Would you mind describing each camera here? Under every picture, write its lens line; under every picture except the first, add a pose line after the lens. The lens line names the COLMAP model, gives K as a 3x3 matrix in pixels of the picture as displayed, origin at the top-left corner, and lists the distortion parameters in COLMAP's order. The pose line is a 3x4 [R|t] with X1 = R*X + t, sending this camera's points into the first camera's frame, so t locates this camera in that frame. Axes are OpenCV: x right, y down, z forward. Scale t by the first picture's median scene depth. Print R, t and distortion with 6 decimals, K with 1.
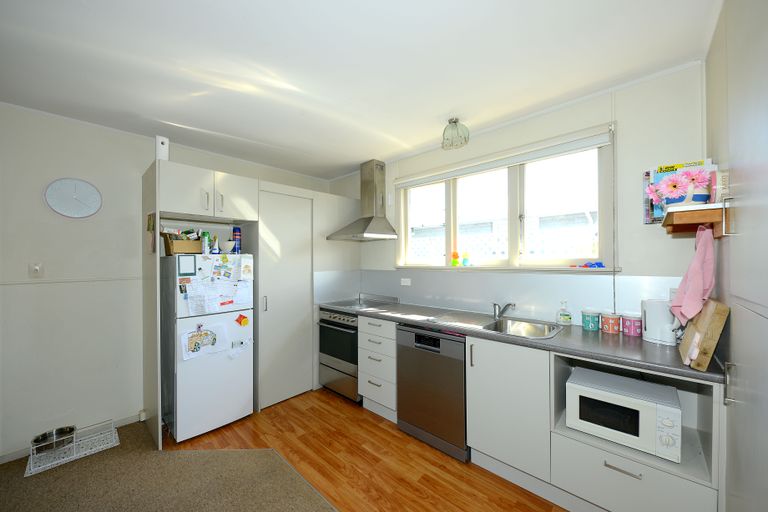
lens RADIAL K [[289.3, 0, 382.6], [0, 289.3, 265.5], [0, 0, 1]] dist [0.000380, -0.000033]
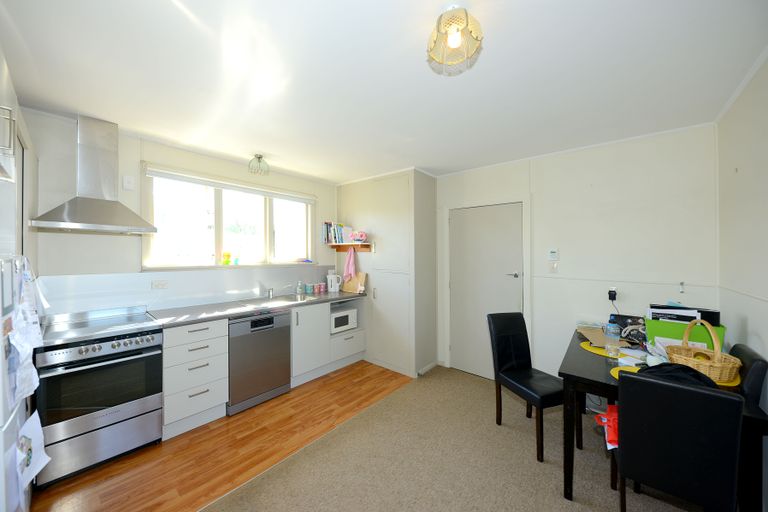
lens RADIAL K [[266.4, 0, 384.0], [0, 266.4, 256.0], [0, 0, 1]] dist [-0.000209, -0.000057]
pose [[-0.051337, -0.000809, 0.998681, -1.021225], [0.011599, 0.999932, 0.001406, -0.032796], [-0.998614, 0.011656, -0.051324, 0.491662]]
